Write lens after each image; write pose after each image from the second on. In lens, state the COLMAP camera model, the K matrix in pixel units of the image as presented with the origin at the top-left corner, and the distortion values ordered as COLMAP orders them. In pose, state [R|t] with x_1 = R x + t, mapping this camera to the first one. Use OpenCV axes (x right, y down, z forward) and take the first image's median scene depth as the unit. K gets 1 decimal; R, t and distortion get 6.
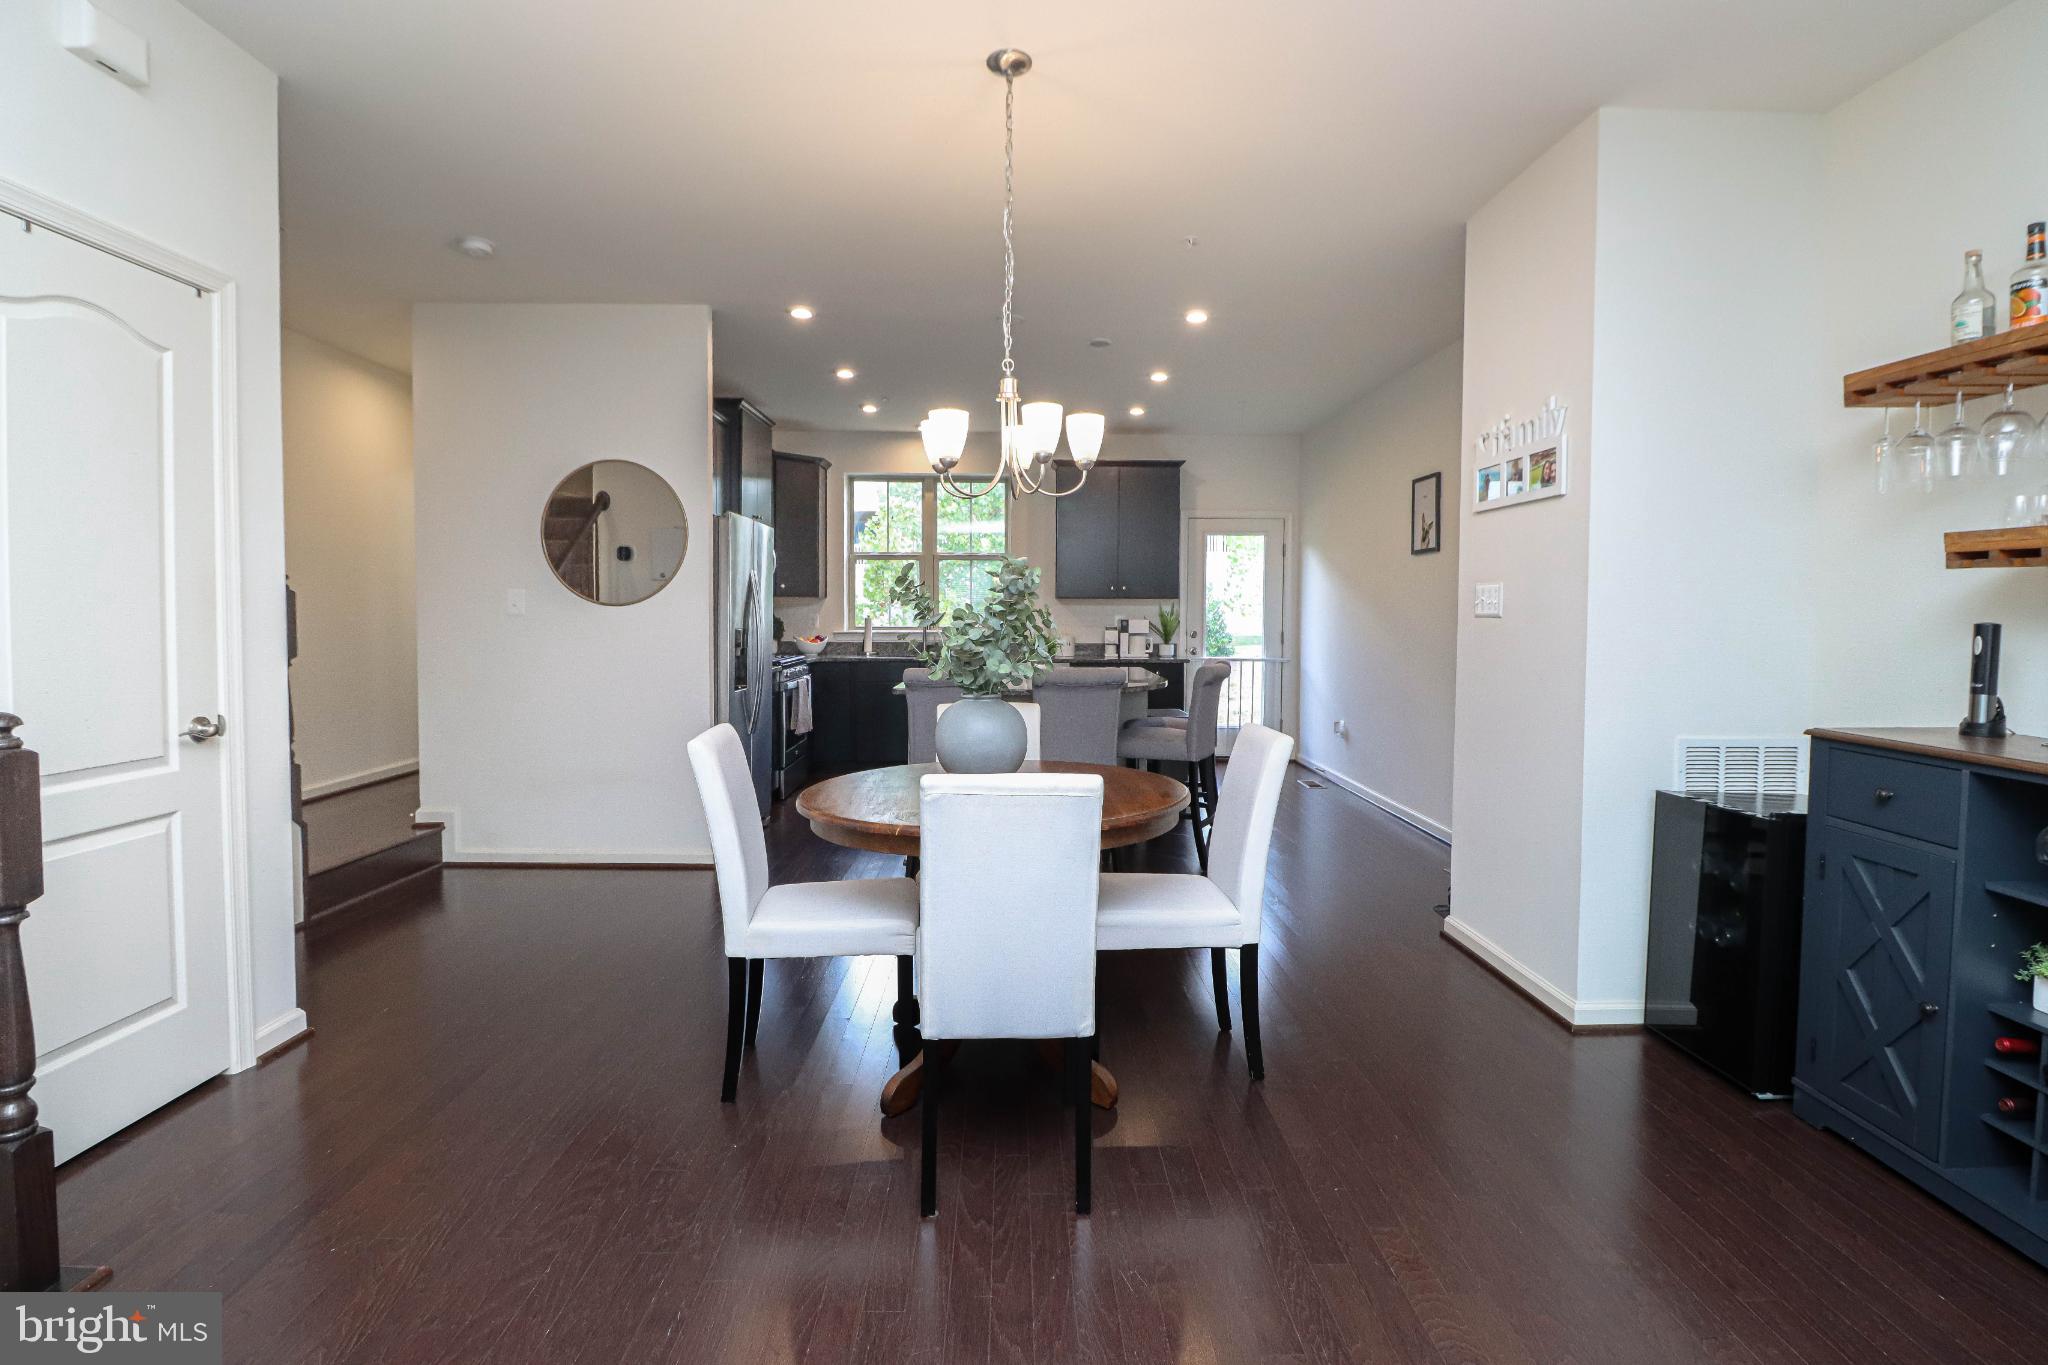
lens RADIAL K [[956.1, 0, 1031.9], [0, 956.1, 648.3], [0, 0, 1]] dist [0.002578, -0.014966]
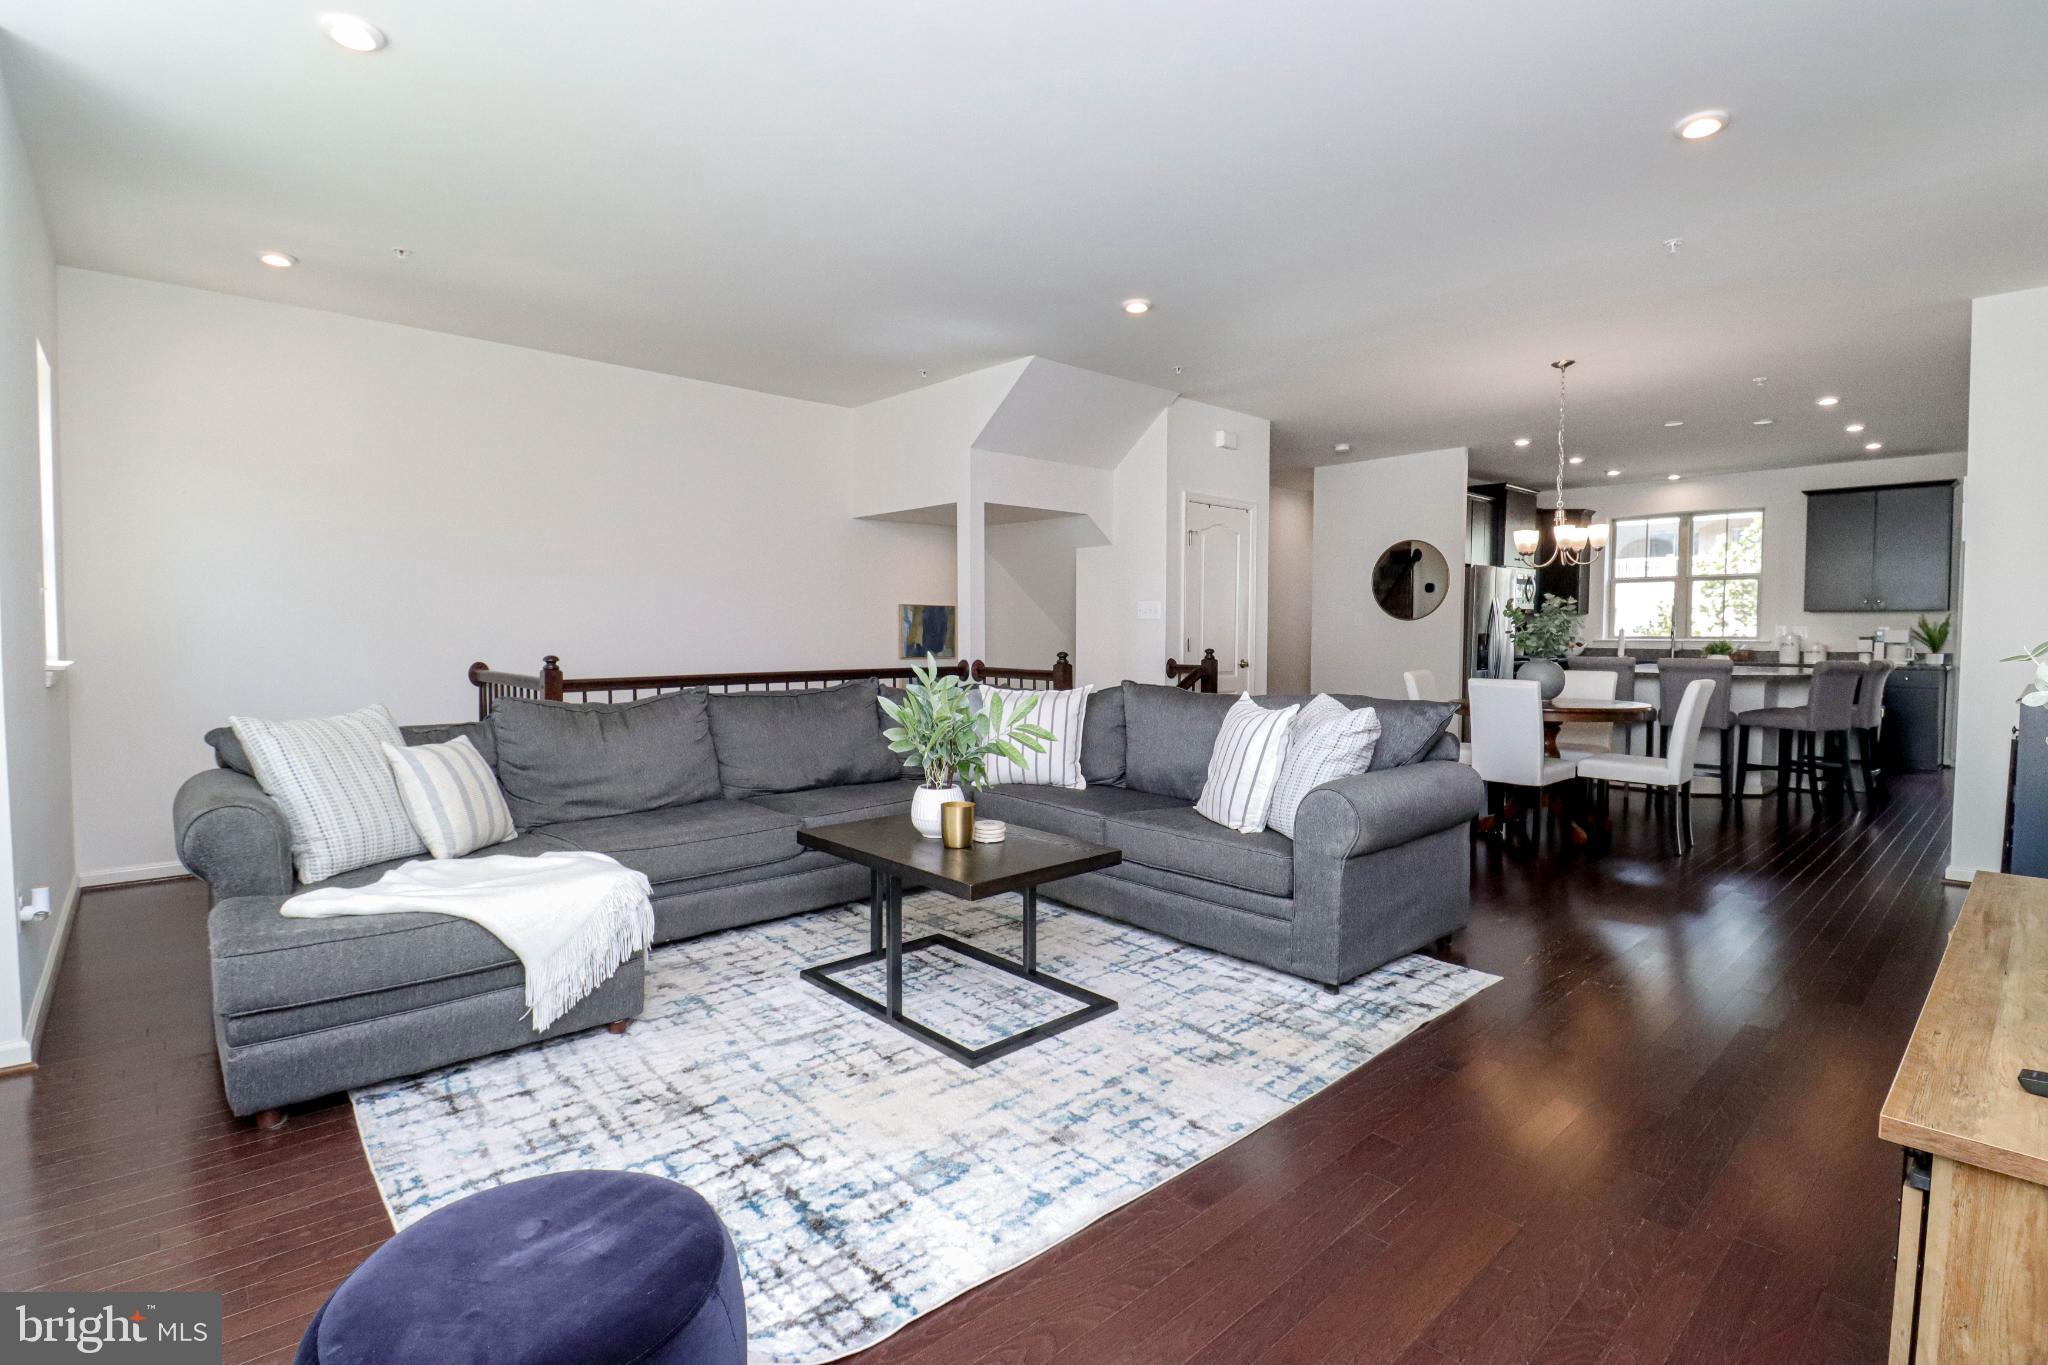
lens RADIAL K [[959.7, 0, 1050.5], [0, 959.7, 653.8], [0, 0, 1]] dist [0.012599, -0.016724]
pose [[0.671109, 0.015967, -0.741186, 0.274501], [-0.025359, 0.999677, -0.001426, 0.022888], [0.740925, 0.019753, 0.671298, -0.433696]]
